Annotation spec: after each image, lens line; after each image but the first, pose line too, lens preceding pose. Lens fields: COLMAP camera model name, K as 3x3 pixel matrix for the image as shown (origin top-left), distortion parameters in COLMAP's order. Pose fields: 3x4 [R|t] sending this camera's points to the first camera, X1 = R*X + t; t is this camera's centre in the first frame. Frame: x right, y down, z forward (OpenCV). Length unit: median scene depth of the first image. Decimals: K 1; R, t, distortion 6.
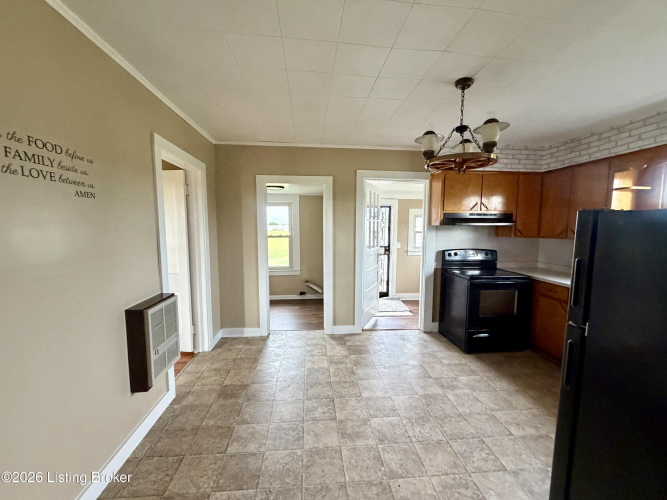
lens RADIAL K [[265.1, 0, 331.7], [0, 265.1, 250.9], [0, 0, 1]] dist [-0.001084, 0.000280]
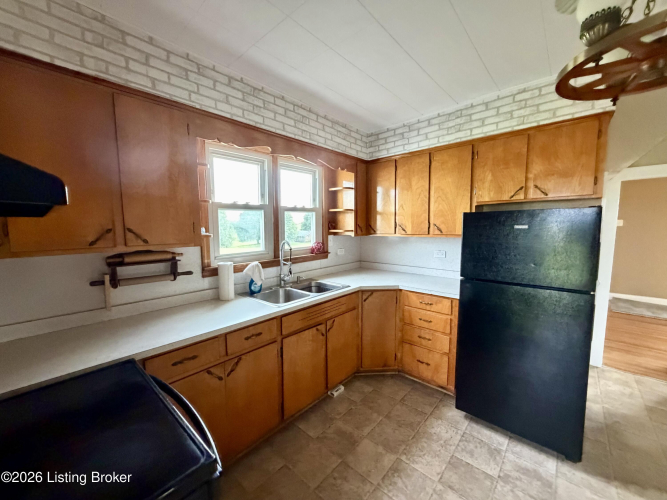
lens RADIAL K [[265.1, 0, 331.7], [0, 265.1, 250.9], [0, 0, 1]] dist [-0.001084, 0.000280]
pose [[-0.679430, -0.070588, 0.730337, 0.390228], [0.074590, 0.983561, 0.164454, -0.112715], [-0.729939, 0.166211, -0.662995, 1.286587]]
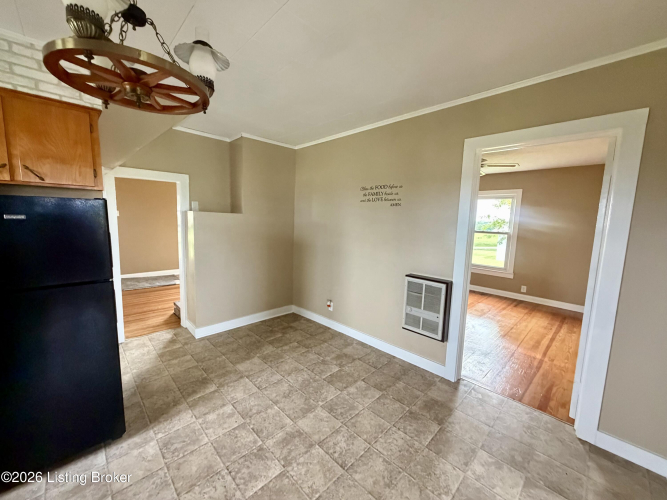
lens RADIAL K [[265.1, 0, 331.7], [0, 265.1, 250.9], [0, 0, 1]] dist [-0.001084, 0.000280]
pose [[-0.774032, 0.050907, -0.631096, 0.408143], [-0.091176, 0.977411, 0.190669, -0.118174], [0.626547, 0.205125, -0.751906, 1.285013]]
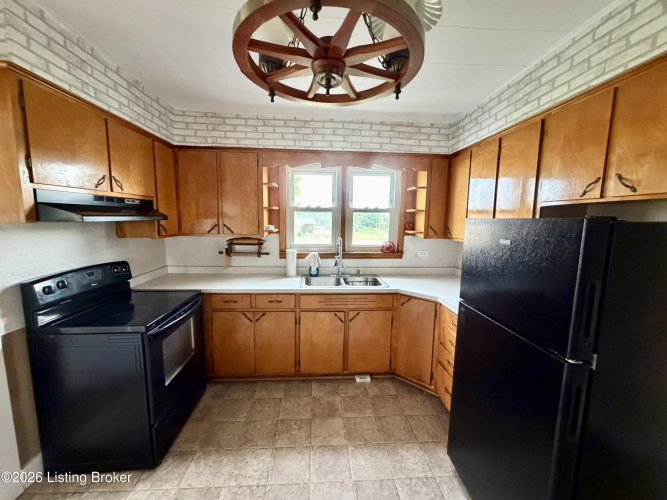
lens RADIAL K [[265.1, 0, 331.7], [0, 265.1, 250.9], [0, 0, 1]] dist [-0.001084, 0.000280]
pose [[0.027890, -0.129373, 0.991204, 0.069961], [0.078426, 0.988816, 0.126854, -0.095348], [-0.996530, 0.074198, 0.037724, 0.768935]]
